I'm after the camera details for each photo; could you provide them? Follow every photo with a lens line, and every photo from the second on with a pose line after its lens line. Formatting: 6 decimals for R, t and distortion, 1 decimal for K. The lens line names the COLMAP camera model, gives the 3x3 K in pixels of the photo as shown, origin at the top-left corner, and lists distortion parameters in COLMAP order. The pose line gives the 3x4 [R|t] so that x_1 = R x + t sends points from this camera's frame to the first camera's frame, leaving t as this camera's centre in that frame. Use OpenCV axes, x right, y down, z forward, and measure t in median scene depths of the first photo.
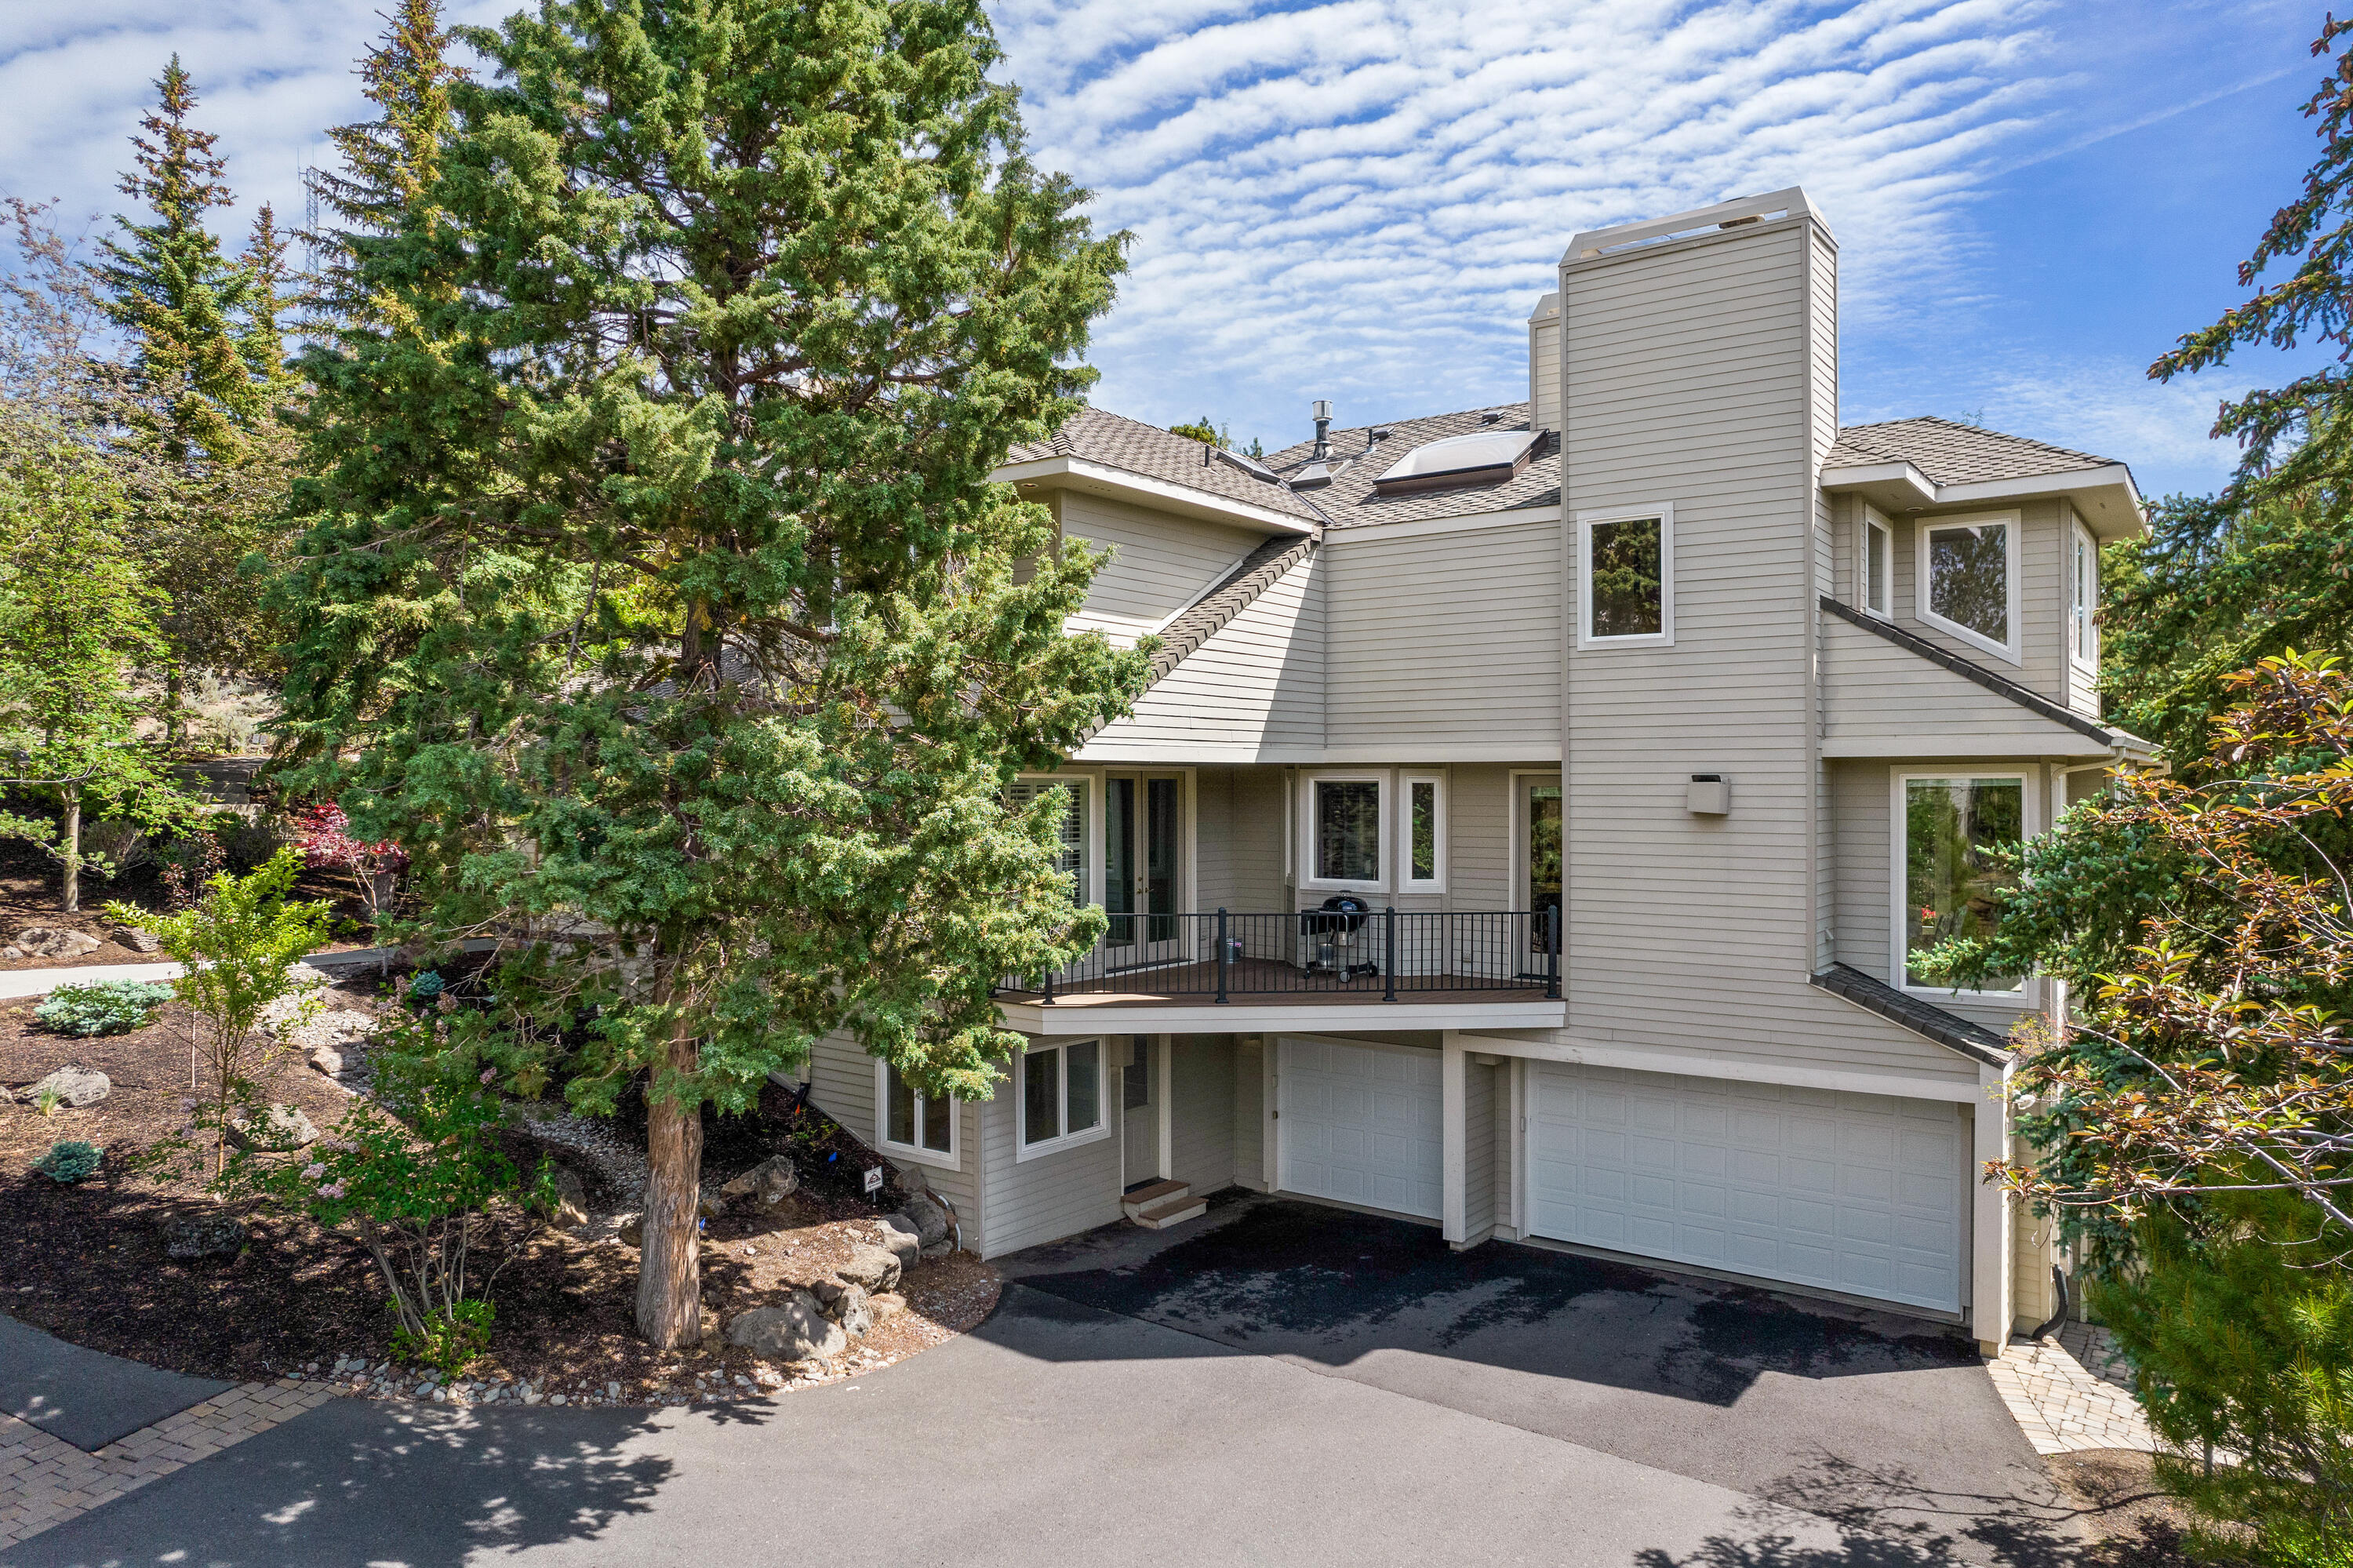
lens RADIAL K [[1458.5, 0, 1176.5], [0, 1458.5, 784.0], [0, 0, 1]] dist [-0.003326, -0.000087]
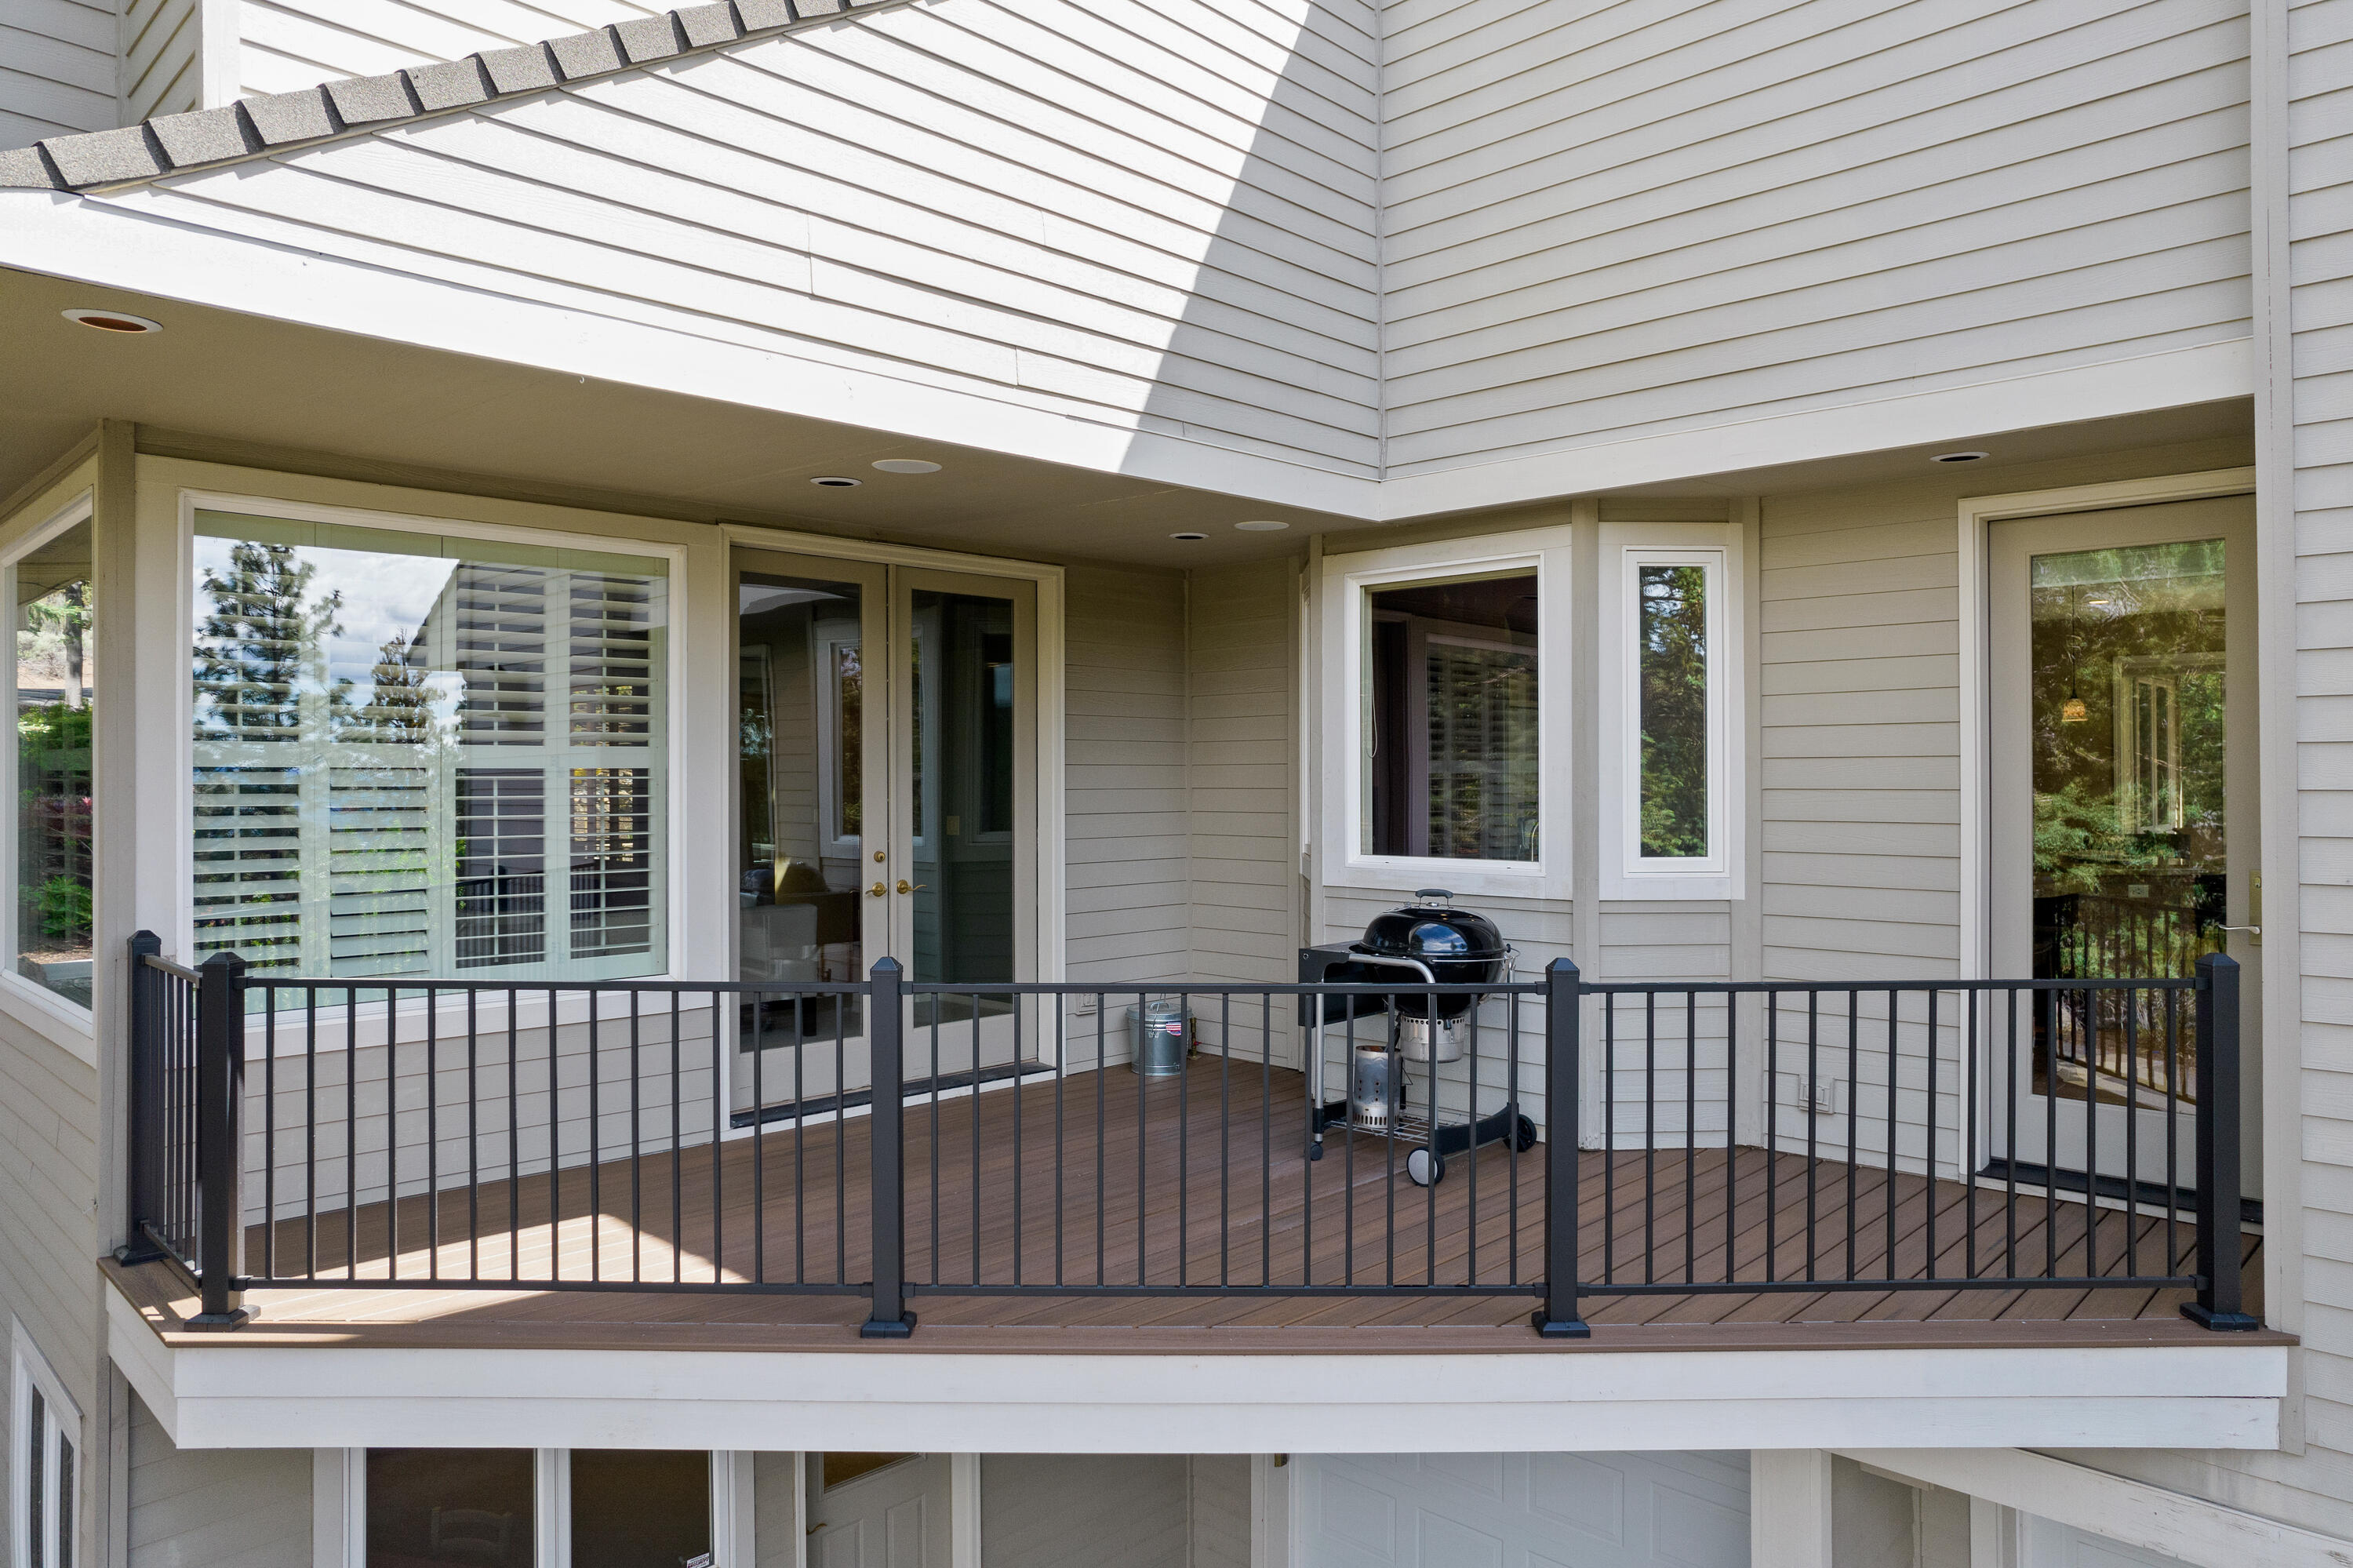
lens RADIAL K [[1532.8, 0, 1176.5], [0, 1532.8, 784.0], [0, 0, 1]] dist [-0.020703, -0.000458]
pose [[0.993119, -0.002164, -0.117089, 0.098868], [0.003040, 0.999969, 0.007303, 0.046090], [0.117070, -0.007608, 0.993095, 0.648160]]
